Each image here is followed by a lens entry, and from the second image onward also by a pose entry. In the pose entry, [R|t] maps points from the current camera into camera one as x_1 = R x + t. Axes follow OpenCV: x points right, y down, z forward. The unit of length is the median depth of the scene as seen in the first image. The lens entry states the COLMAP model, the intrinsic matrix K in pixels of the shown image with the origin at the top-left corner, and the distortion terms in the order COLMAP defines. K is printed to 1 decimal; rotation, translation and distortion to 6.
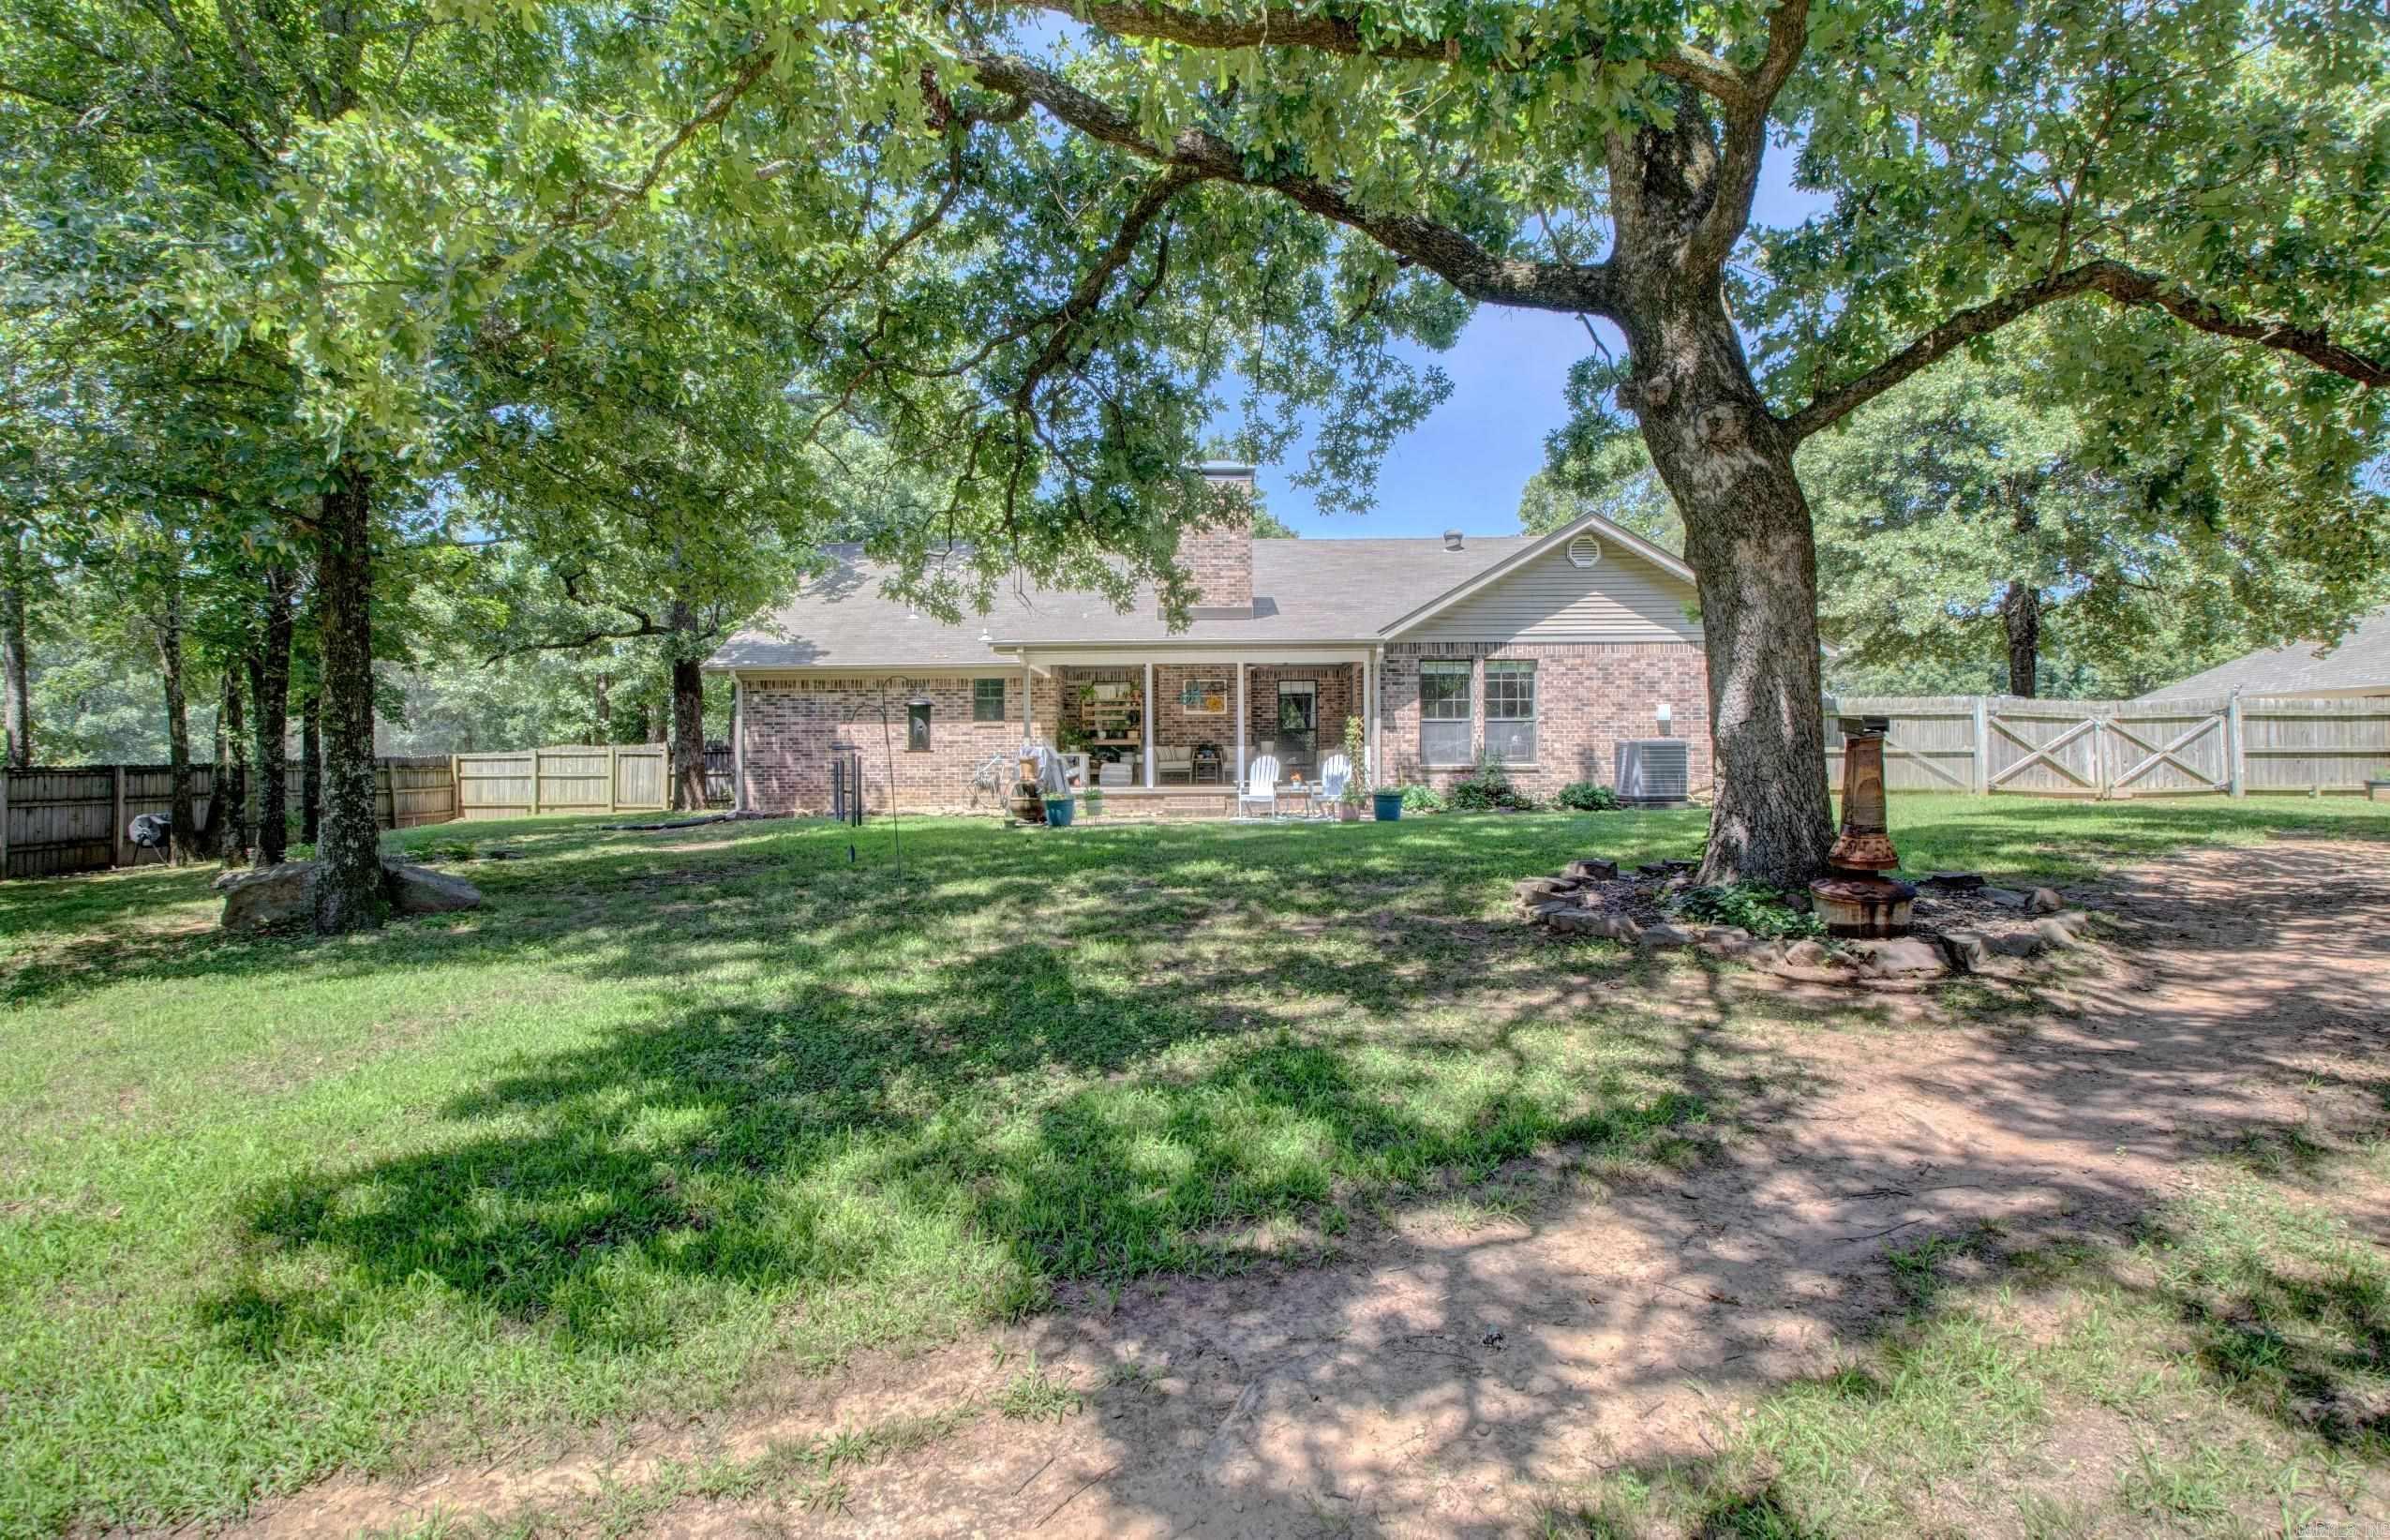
lens RADIAL K [[1116.8, 0, 1195.7], [0, 1116.8, 767.8], [0, 0, 1]] dist [-0.015021, -0.001119]
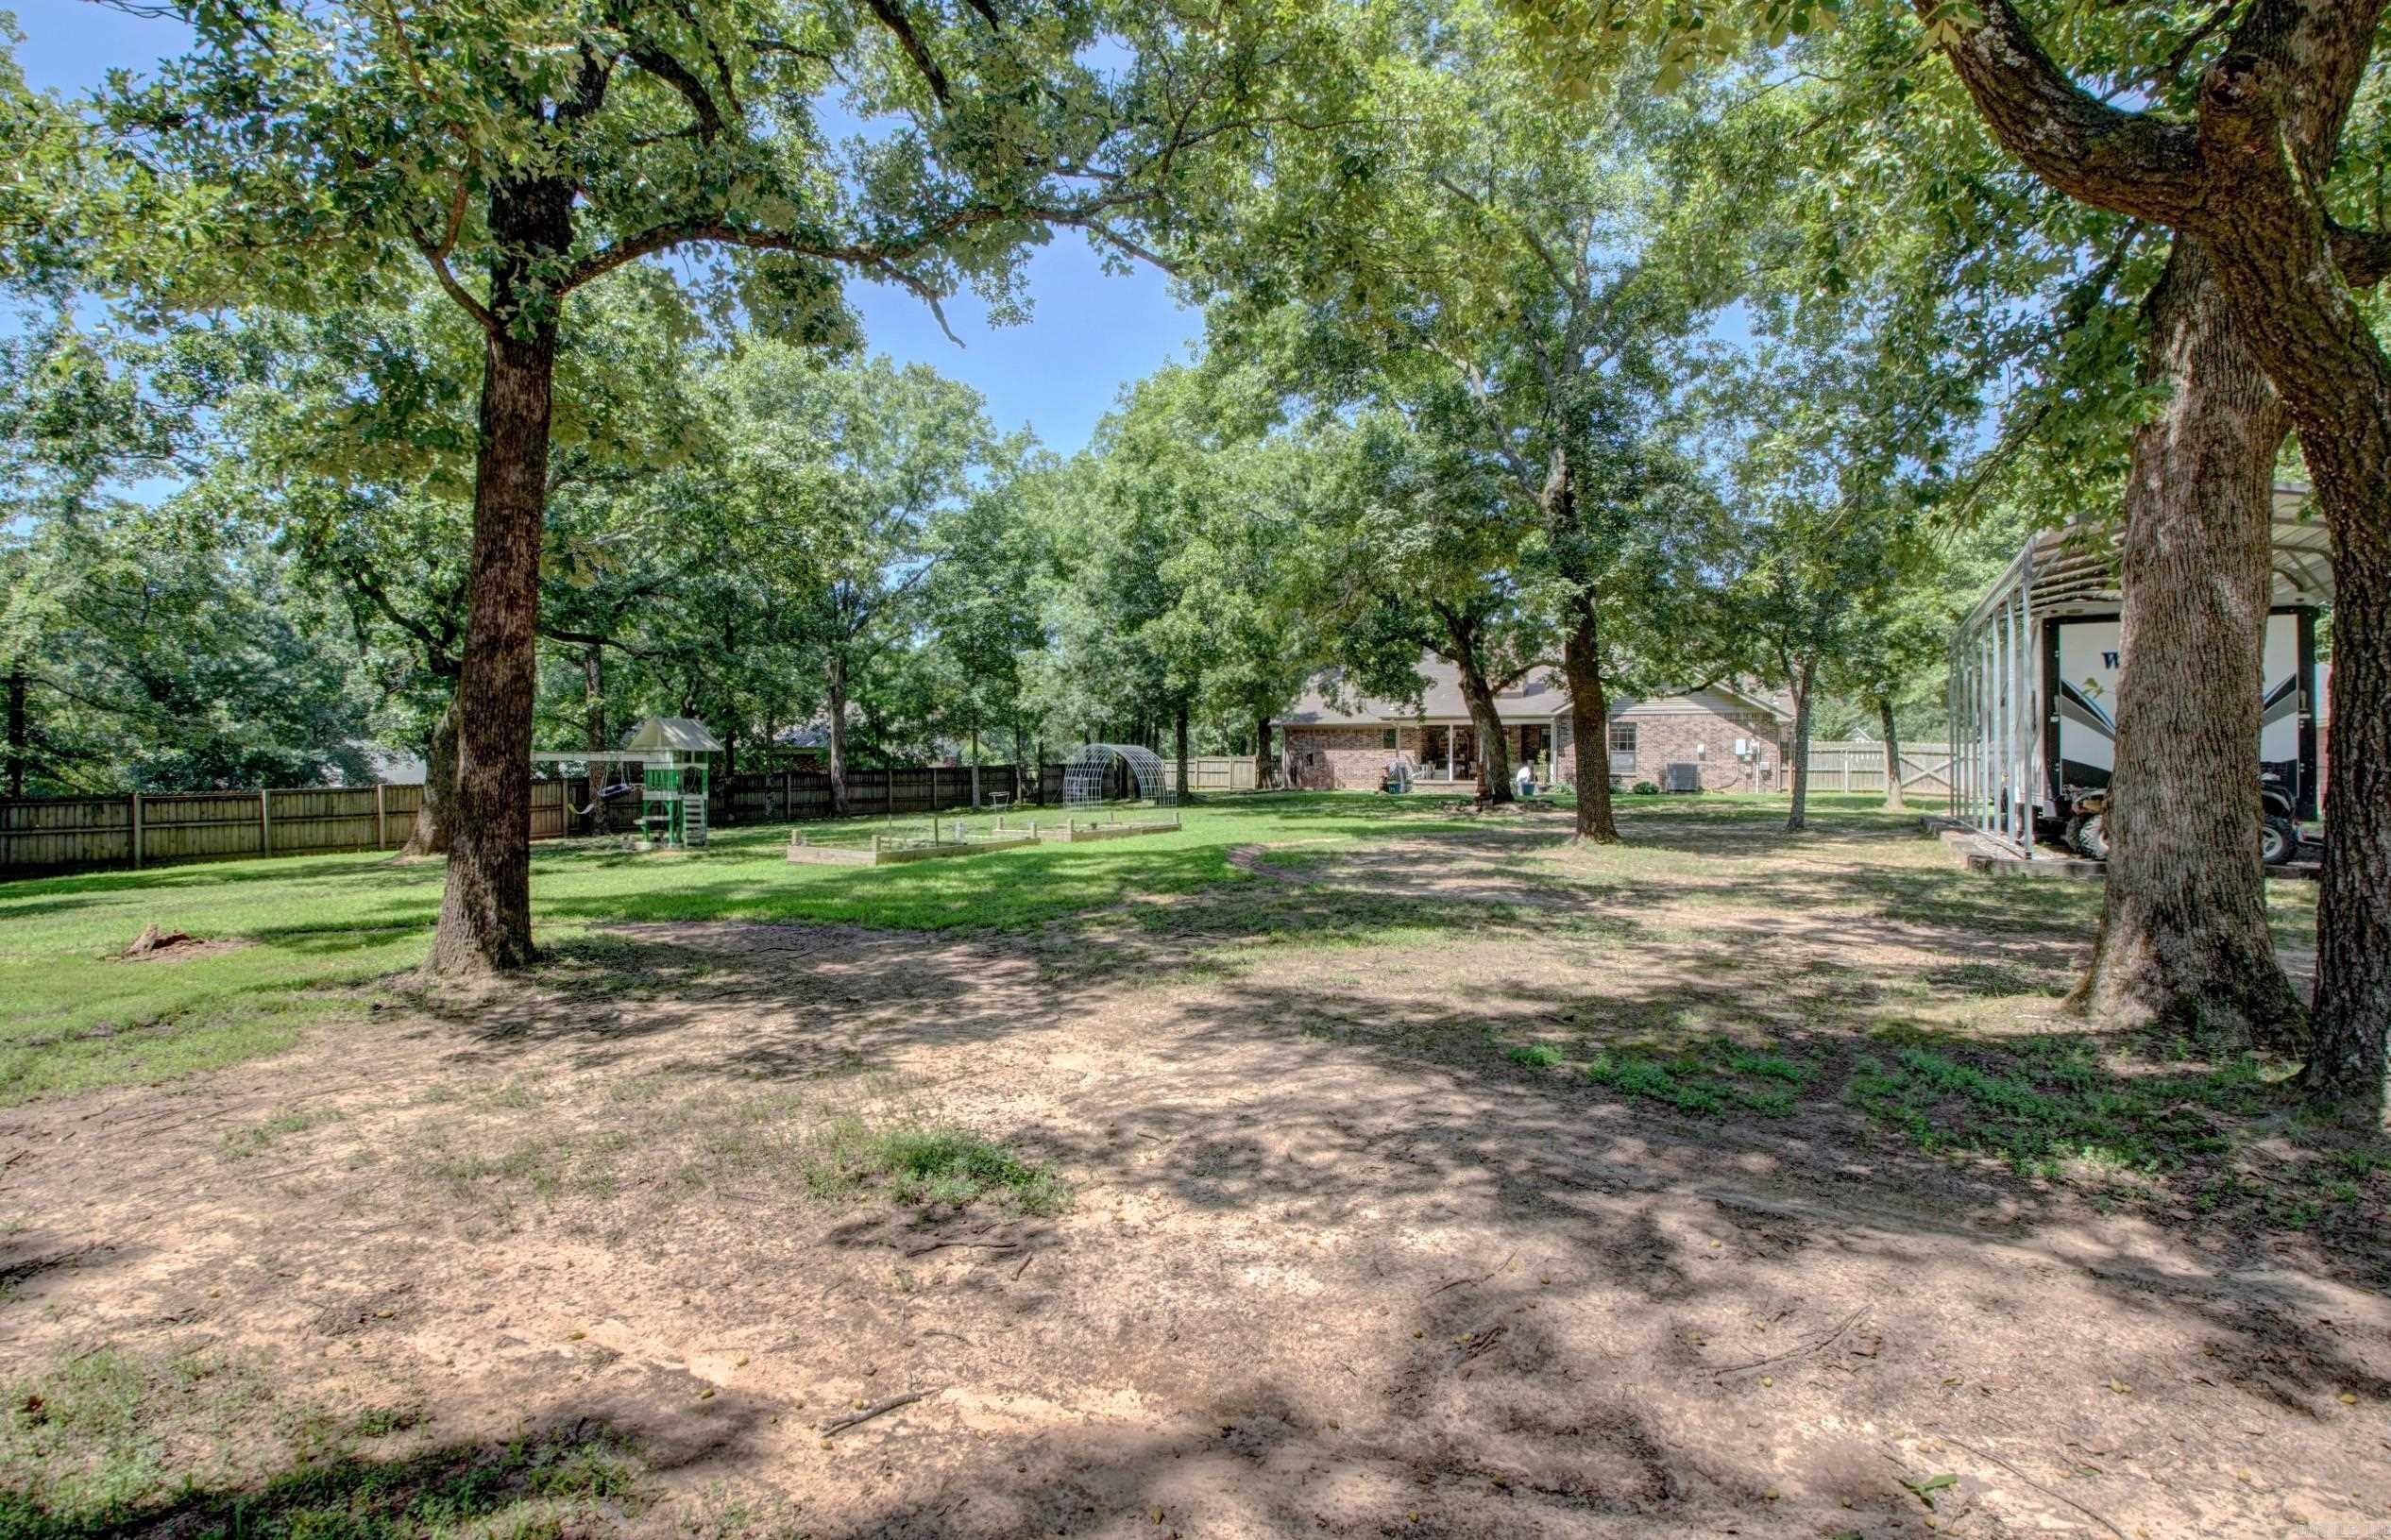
lens RADIAL K [[1117.2, 0, 1195.8], [0, 1117.2, 771.5], [0, 0, 1]] dist [-0.015021, -0.001119]
pose [[0.876547, 0.016021, -0.481050, 0.493271], [-0.015996, 0.999863, 0.004153, -0.001242], [0.481051, 0.004055, 0.876683, -1.006884]]
